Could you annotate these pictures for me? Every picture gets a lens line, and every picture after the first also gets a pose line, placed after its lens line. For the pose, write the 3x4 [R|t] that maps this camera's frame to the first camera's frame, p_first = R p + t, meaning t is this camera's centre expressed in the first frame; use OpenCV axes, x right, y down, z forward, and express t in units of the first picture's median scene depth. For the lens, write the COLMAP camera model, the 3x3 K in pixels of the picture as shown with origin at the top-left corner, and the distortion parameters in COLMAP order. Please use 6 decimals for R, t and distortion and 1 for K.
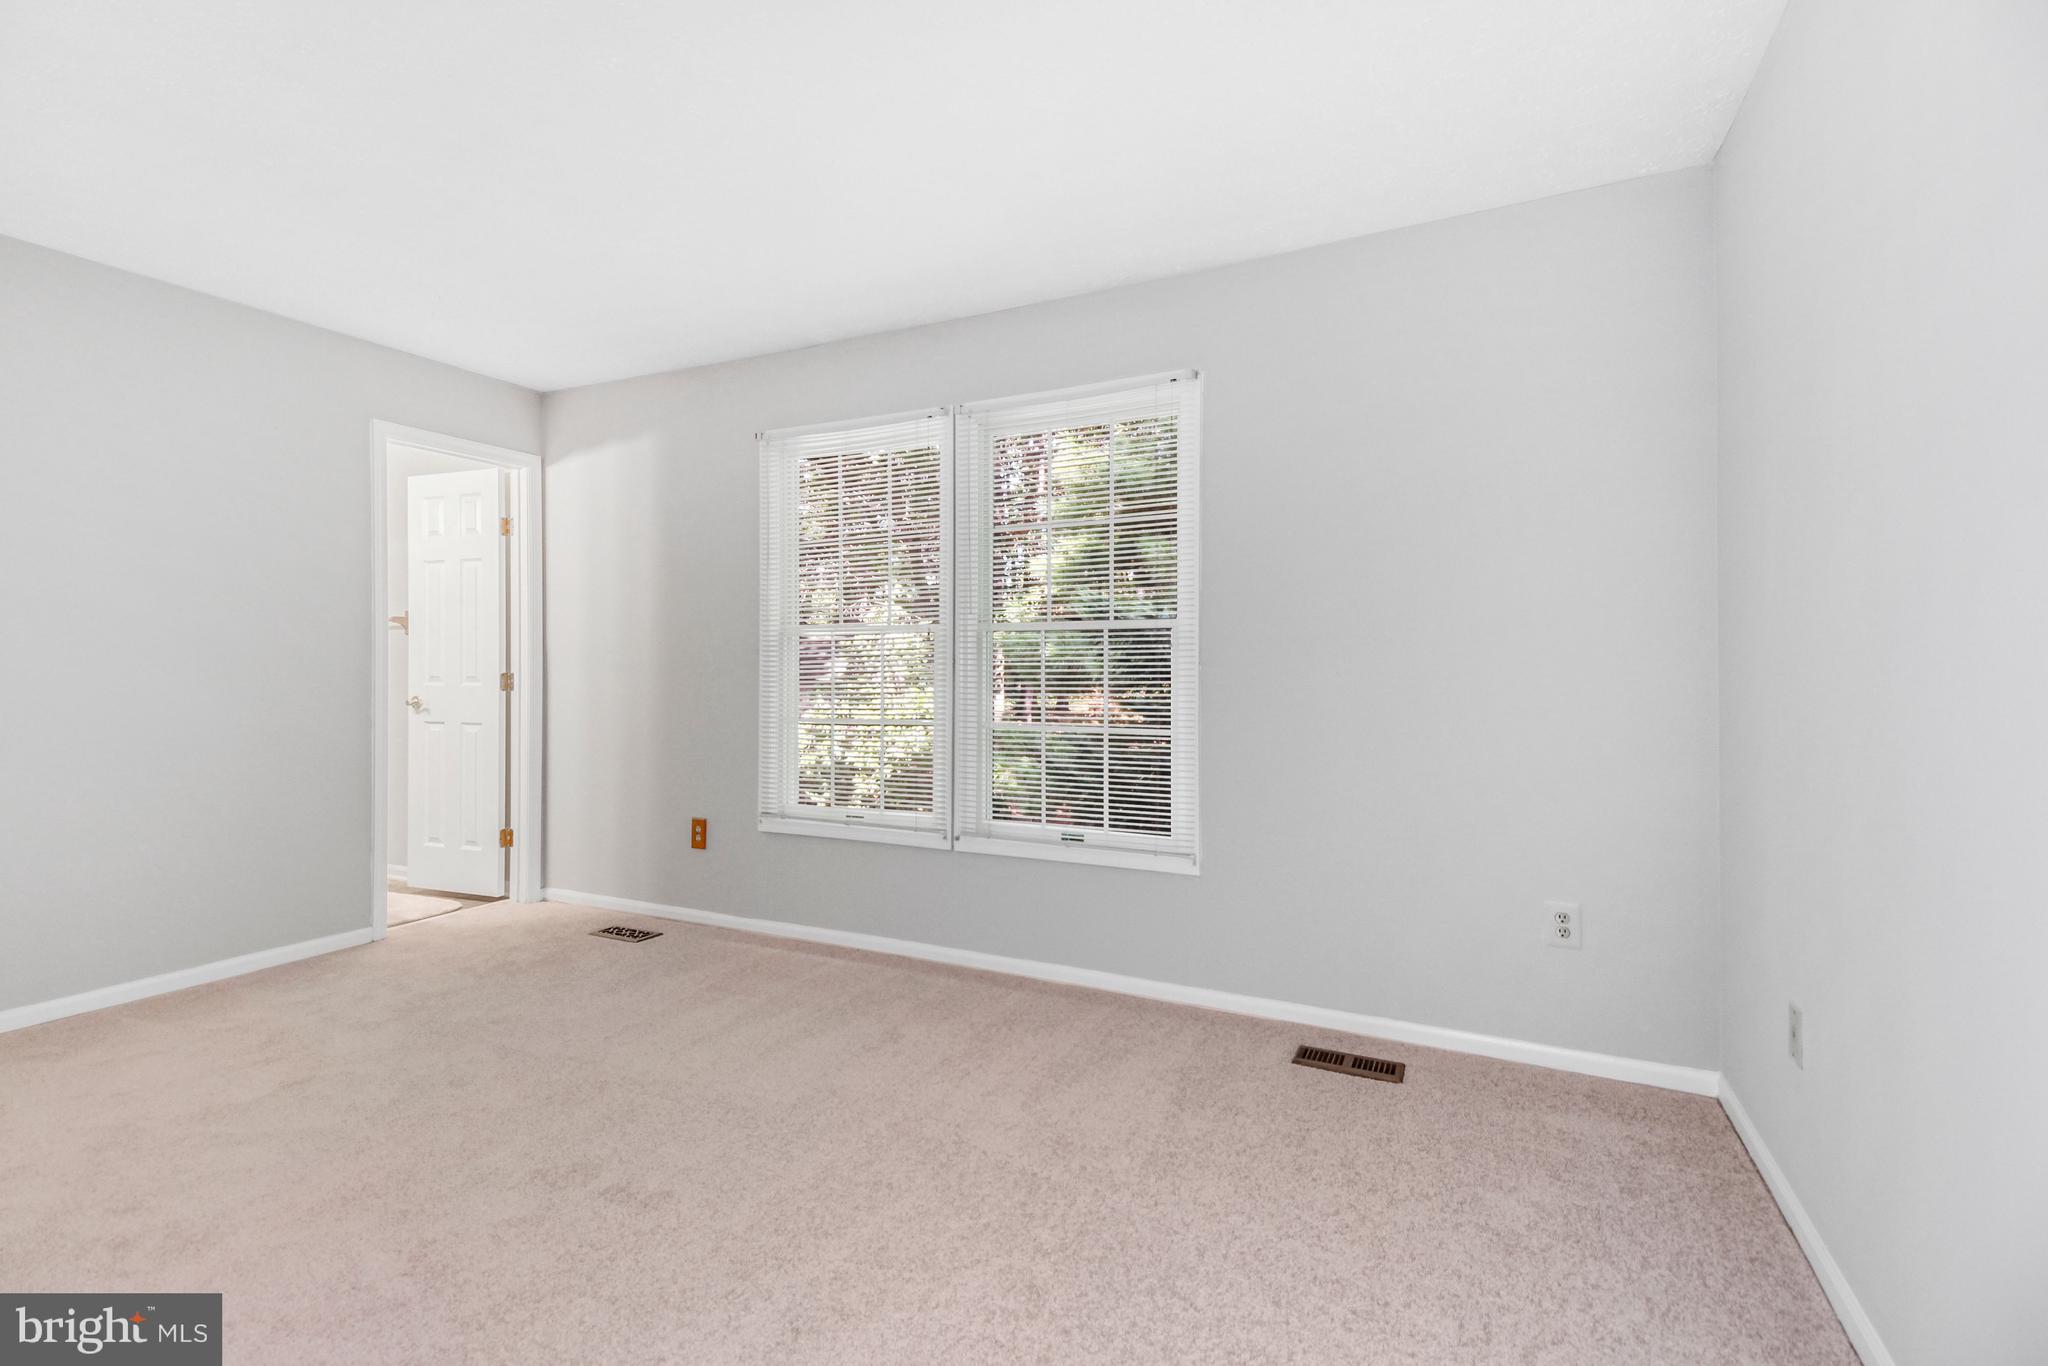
lens RADIAL K [[952.4, 0, 1022.0], [0, 952.4, 667.7], [0, 0, 1]] dist [0.040375, -0.008175]
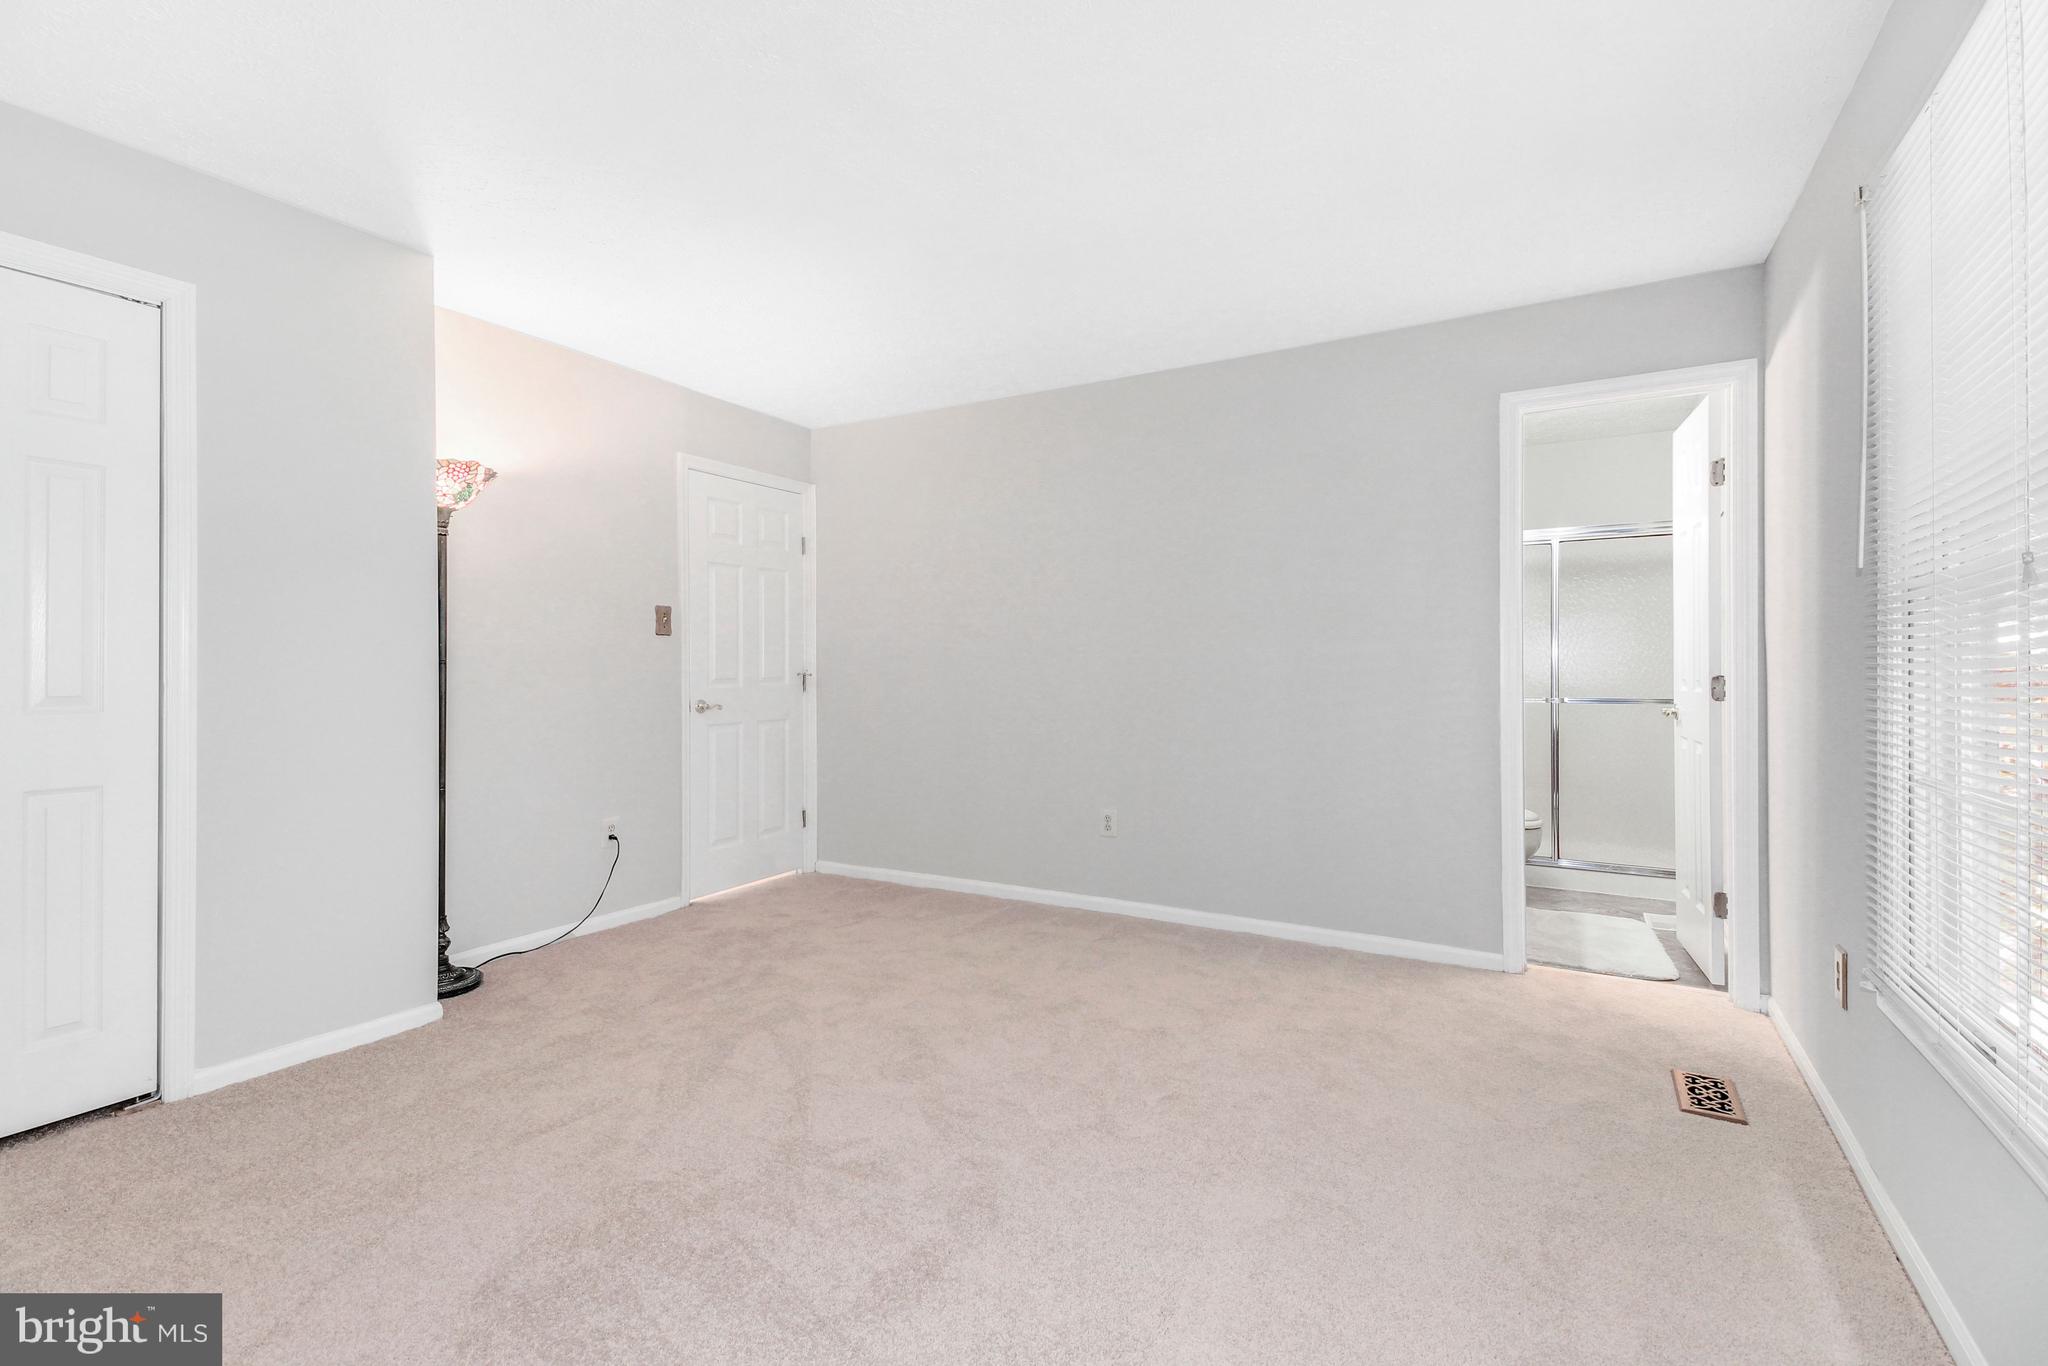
lens RADIAL K [[952.4, 0, 1022.4], [0, 952.4, 678.0], [0, 0, 1]] dist [0.040375, -0.008175]
pose [[-0.062421, 0.010594, -0.997994, 0.258467], [-0.002002, 0.999940, 0.010740, -0.000476], [0.998048, 0.002668, -0.062397, 0.621720]]
